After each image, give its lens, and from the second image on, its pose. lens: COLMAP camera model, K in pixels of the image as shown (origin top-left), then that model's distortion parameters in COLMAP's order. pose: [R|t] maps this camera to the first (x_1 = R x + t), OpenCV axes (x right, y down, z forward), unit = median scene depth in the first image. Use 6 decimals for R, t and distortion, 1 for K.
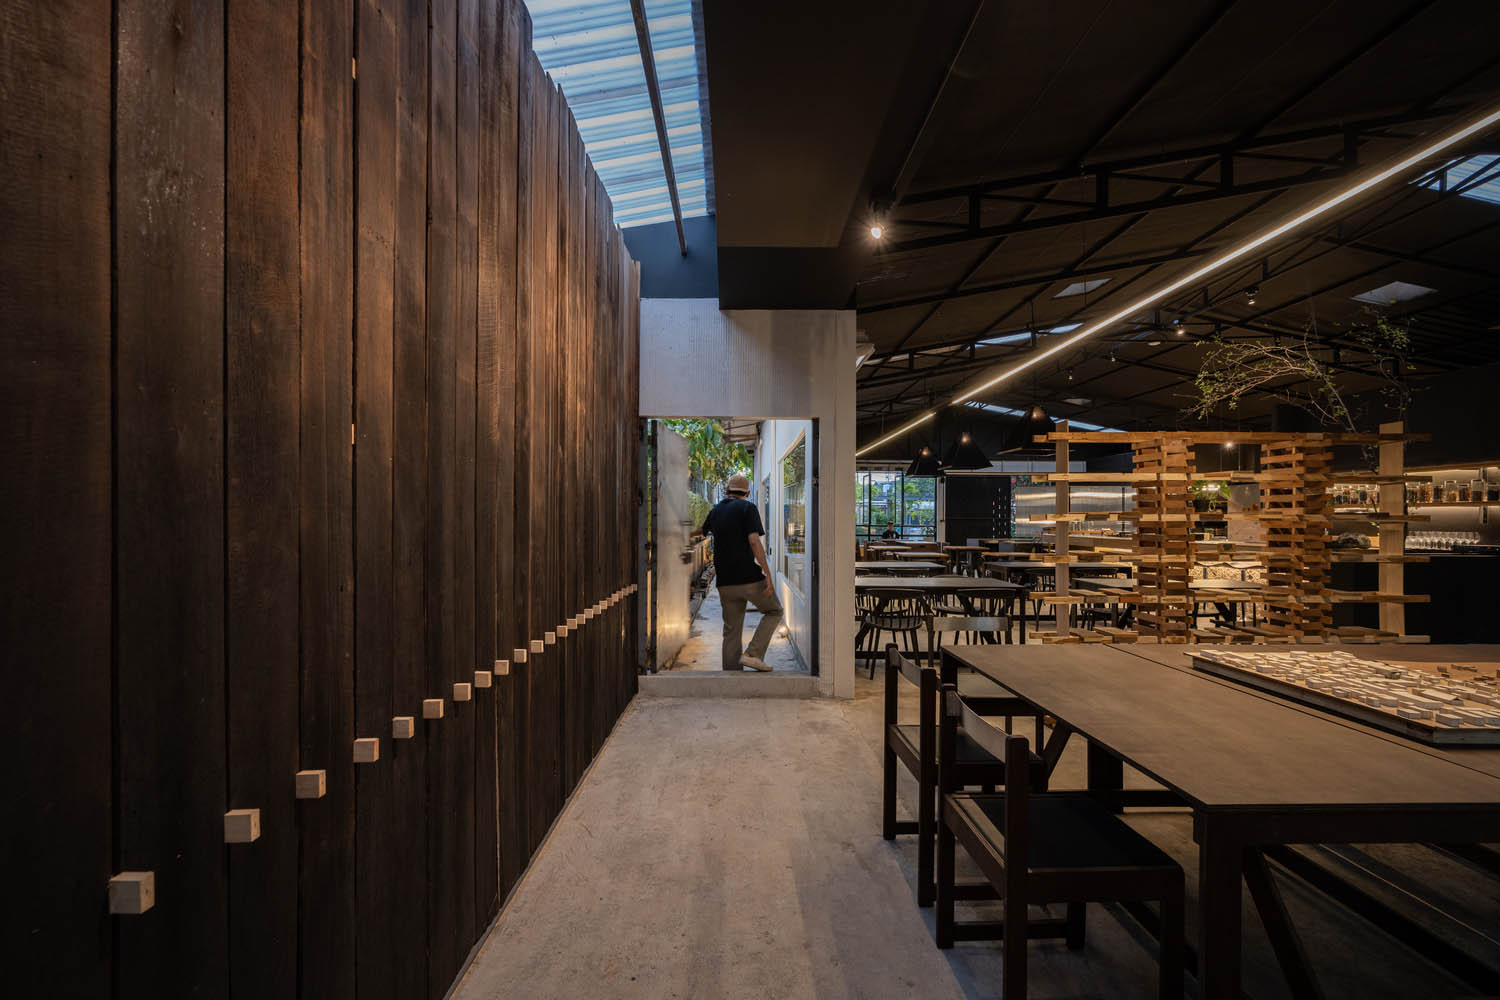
lens RADIAL K [[601.3, 0, 756.4], [0, 601.3, 514.5], [0, 0, 1]] dist [0.000330, 0.000016]
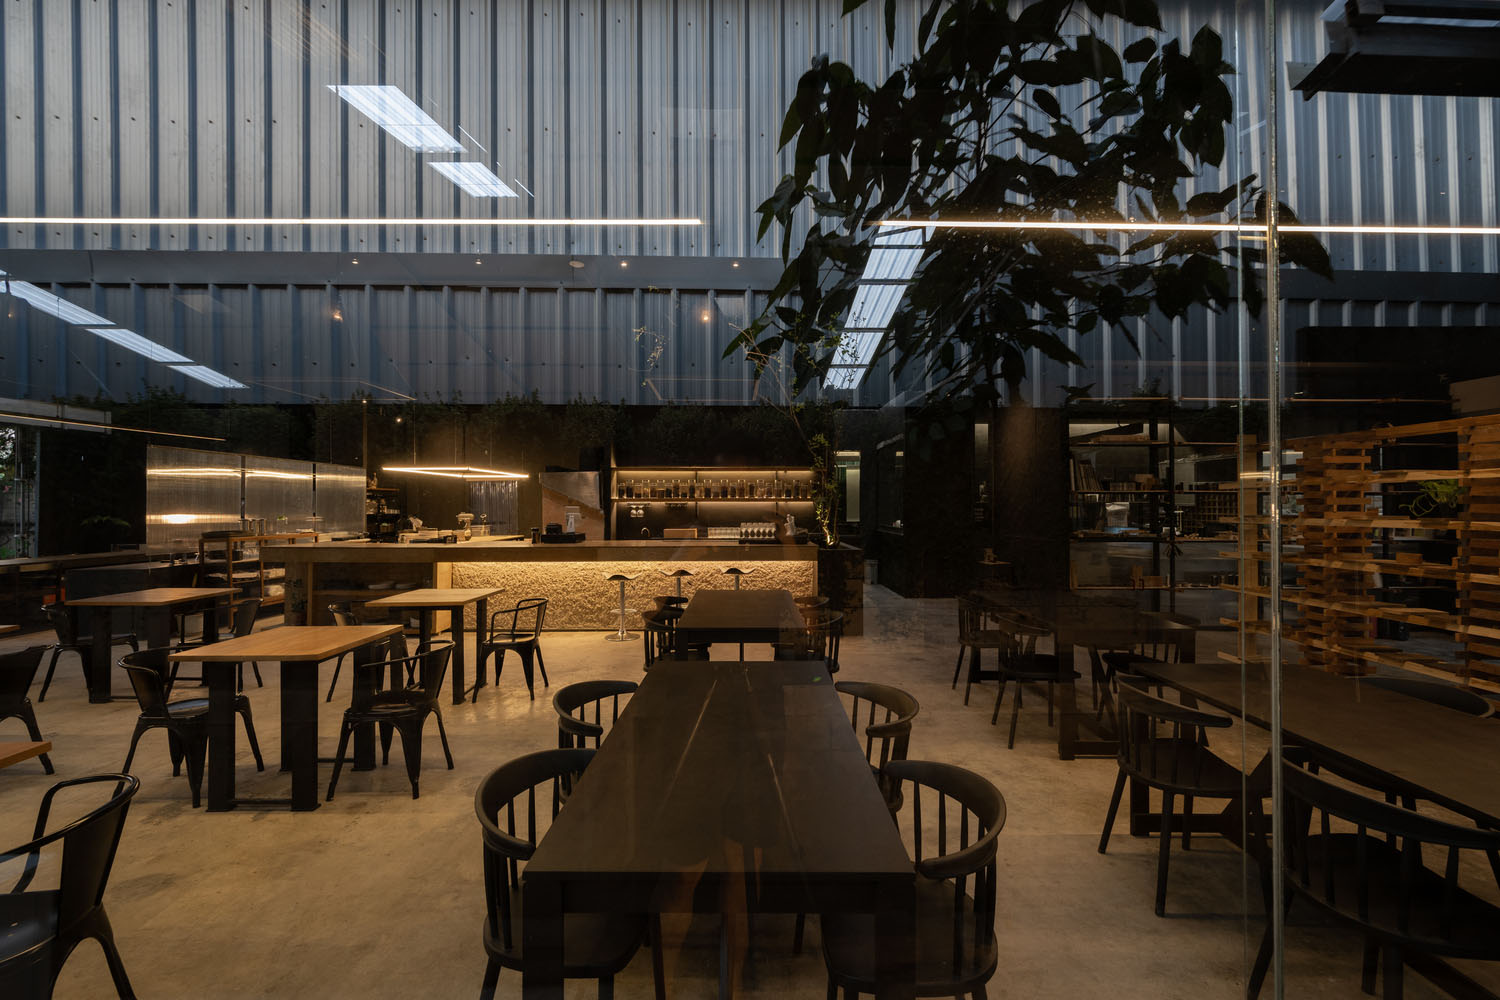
lens RADIAL K [[601.3, 0, 756.4], [0, 601.3, 514.5], [0, 0, 1]] dist [0.000330, 0.000016]
pose [[-0.018568, -0.006576, 0.999806, -0.057342], [0.000484, 0.999978, 0.006586, 0.006294], [-0.999827, 0.000606, -0.018564, 0.981718]]
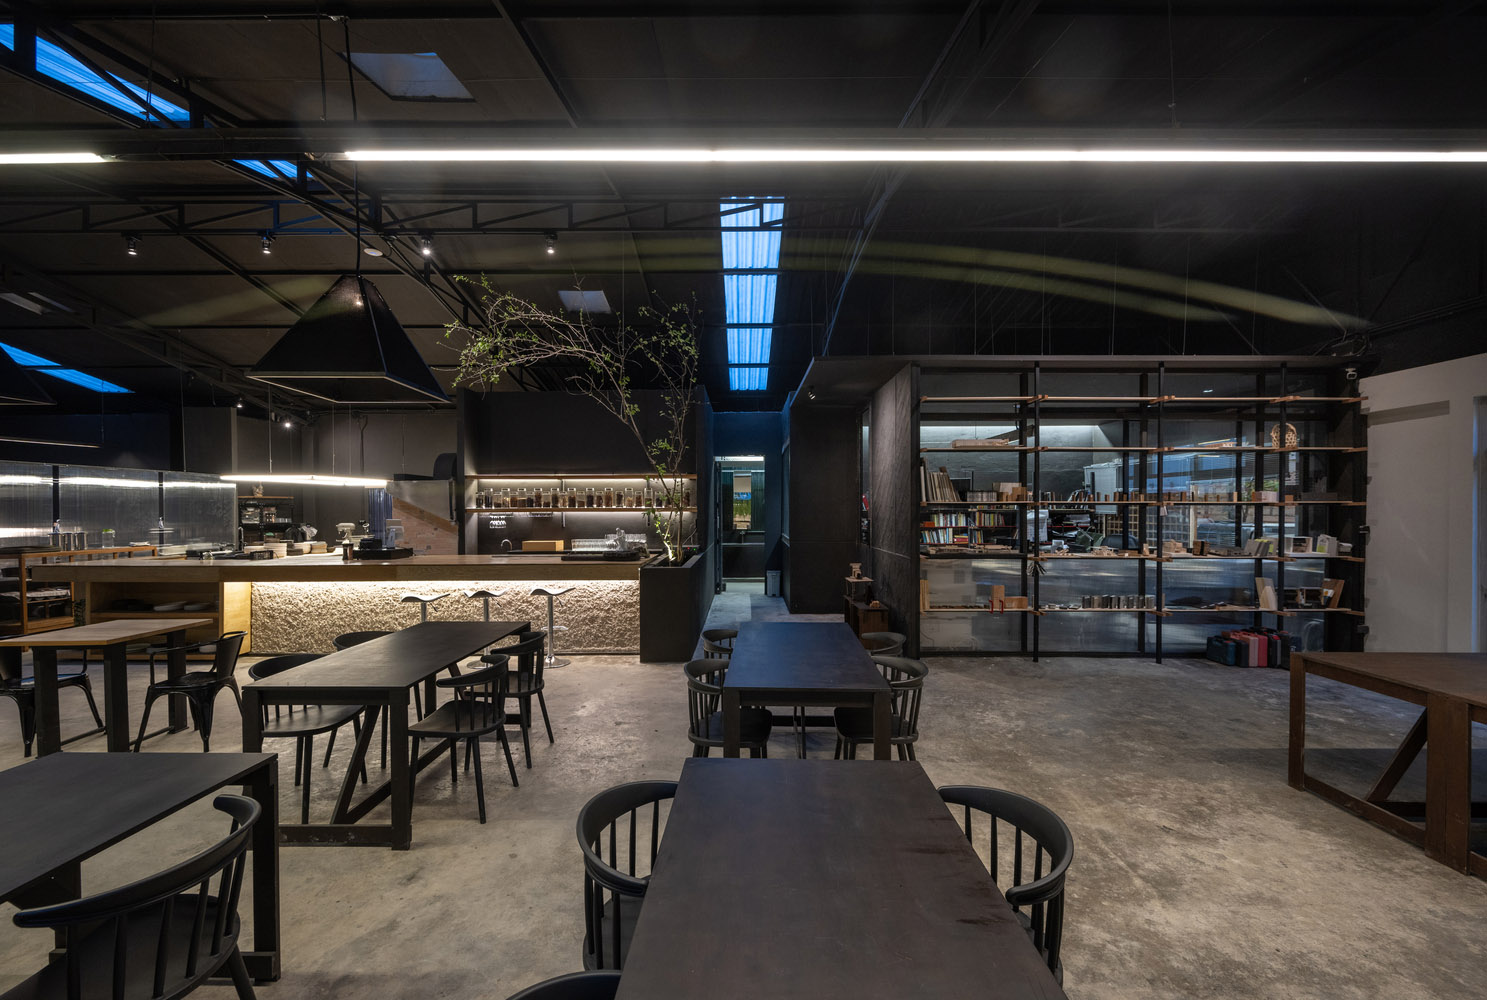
lens RADIAL K [[600.8, 0, 742.4], [0, 600.8, 528.6], [0, 0, 1]] dist [0.003885, 0.000061]
pose [[-0.003371, -0.025596, 0.999667, 0.022136], [0.002331, 0.999669, 0.025604, -0.007303], [-0.999992, 0.002417, -0.003311, 0.753485]]
